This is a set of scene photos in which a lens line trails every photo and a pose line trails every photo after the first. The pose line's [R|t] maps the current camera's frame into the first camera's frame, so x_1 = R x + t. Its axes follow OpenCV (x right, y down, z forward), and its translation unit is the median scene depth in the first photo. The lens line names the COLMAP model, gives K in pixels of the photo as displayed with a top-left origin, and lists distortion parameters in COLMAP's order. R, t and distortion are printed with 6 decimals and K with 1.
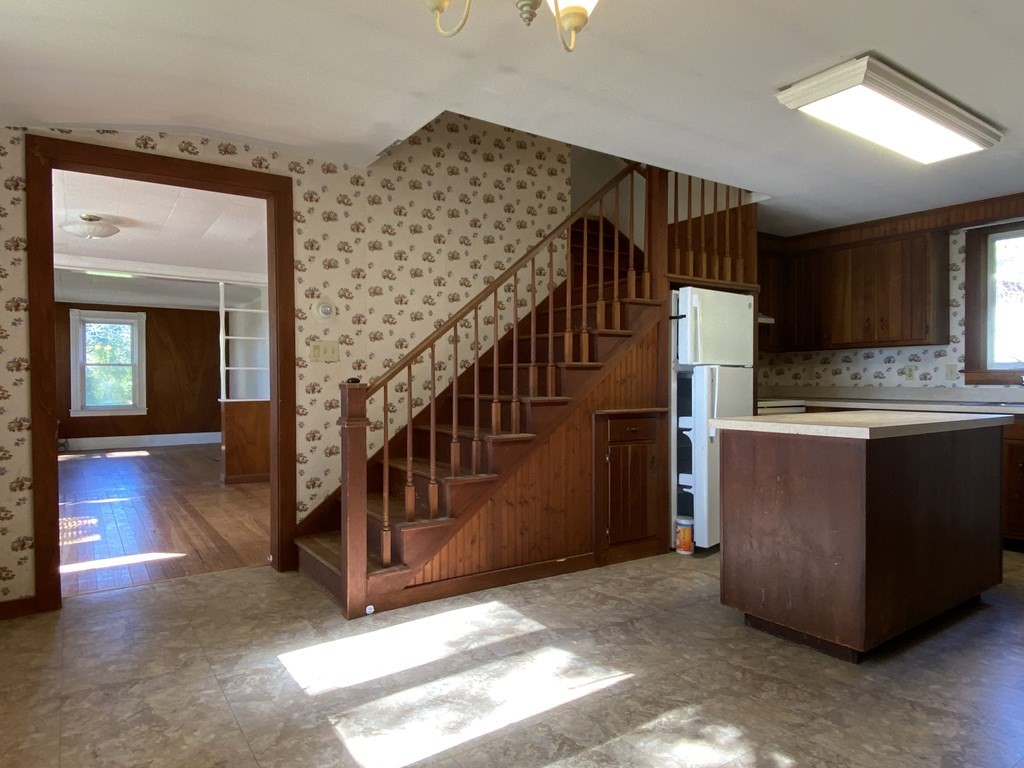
lens RADIAL K [[640.4, 0, 507.2], [0, 640.4, 382.6], [0, 0, 1]] dist [0.030091, -0.029811]
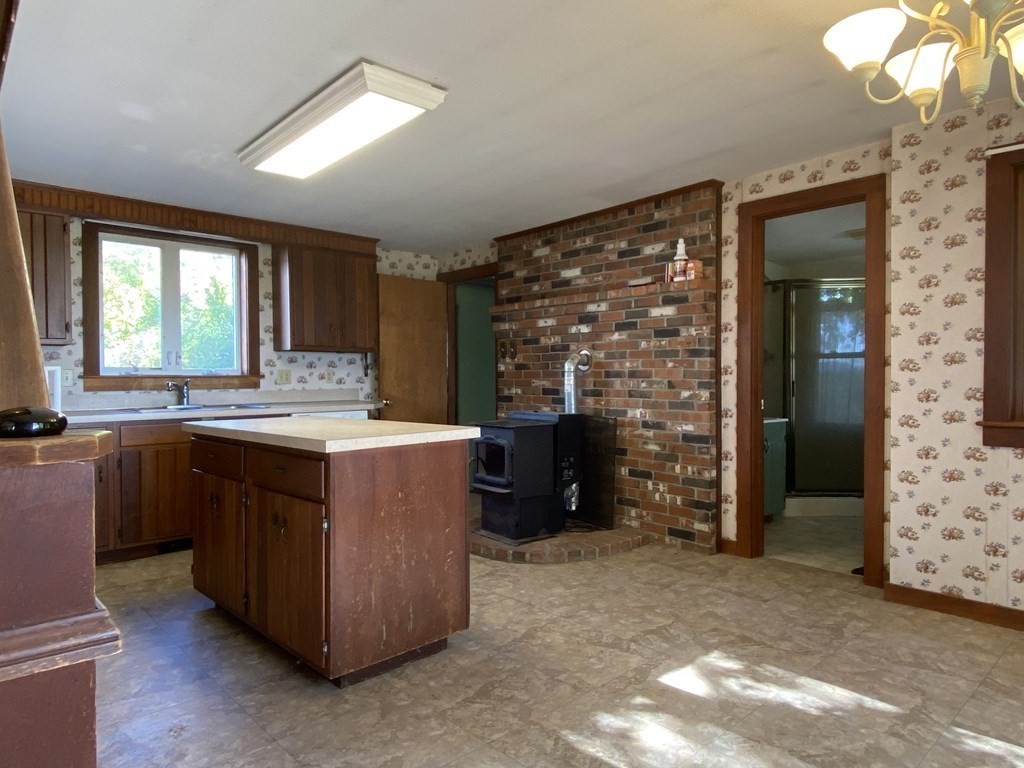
lens RADIAL K [[640.4, 0, 517.5], [0, 640.4, 385.8], [0, 0, 1]] dist [0.030091, -0.029811]
pose [[-0.147794, -0.010815, 0.988959, -0.301178], [0.013500, 0.999825, 0.012951, -0.009343], [-0.988926, 0.015265, -0.147622, 0.578883]]
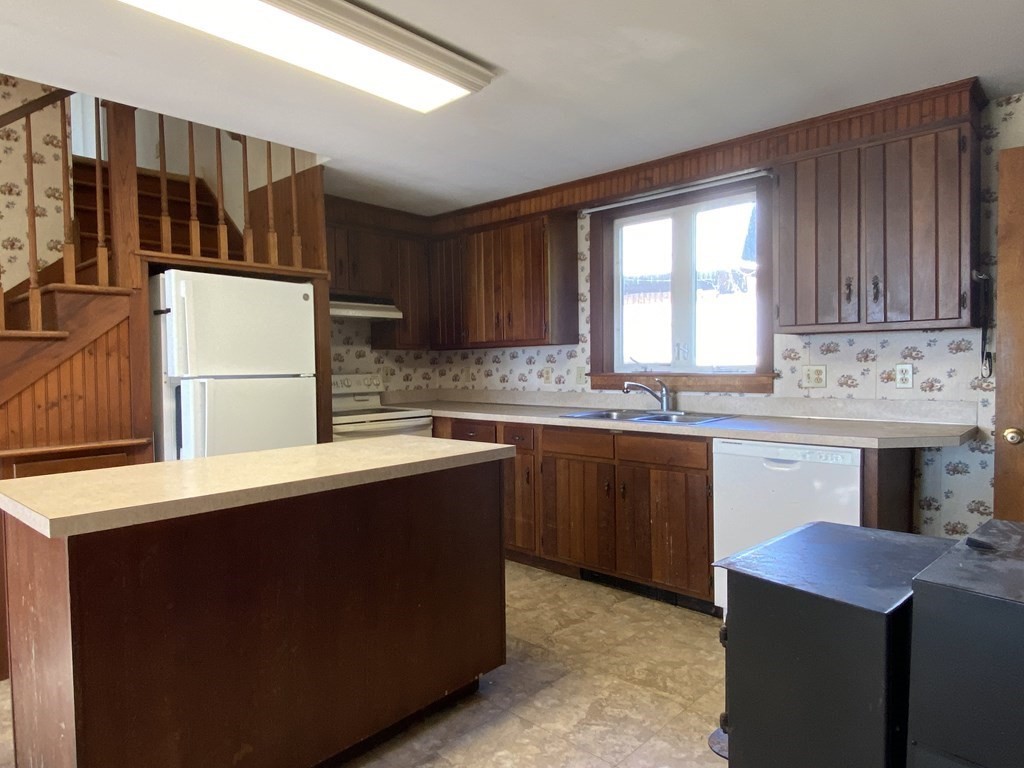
lens RADIAL K [[640.4, 0, 513.9], [0, 640.4, 378.0], [0, 0, 1]] dist [0.030091, -0.029811]
pose [[0.971920, -0.016389, 0.234739, 0.435102], [0.012829, 0.999778, 0.016686, -0.031389], [-0.234960, -0.013206, 0.971915, 0.184432]]
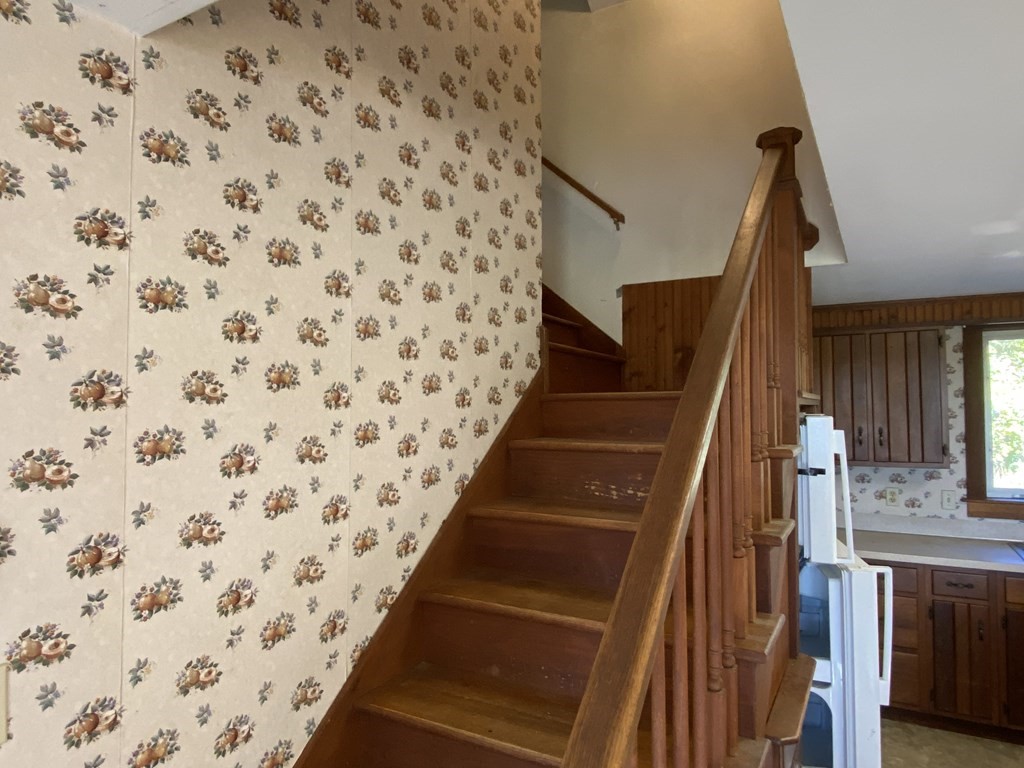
lens RADIAL K [[640.4, 0, 509.3], [0, 640.4, 380.3], [0, 0, 1]] dist [0.030091, -0.029811]
pose [[0.896935, 0.020290, 0.441696, -0.168824], [0.002231, 0.998726, -0.050409, -0.137887], [-0.442156, 0.046199, 0.895748, 0.575309]]
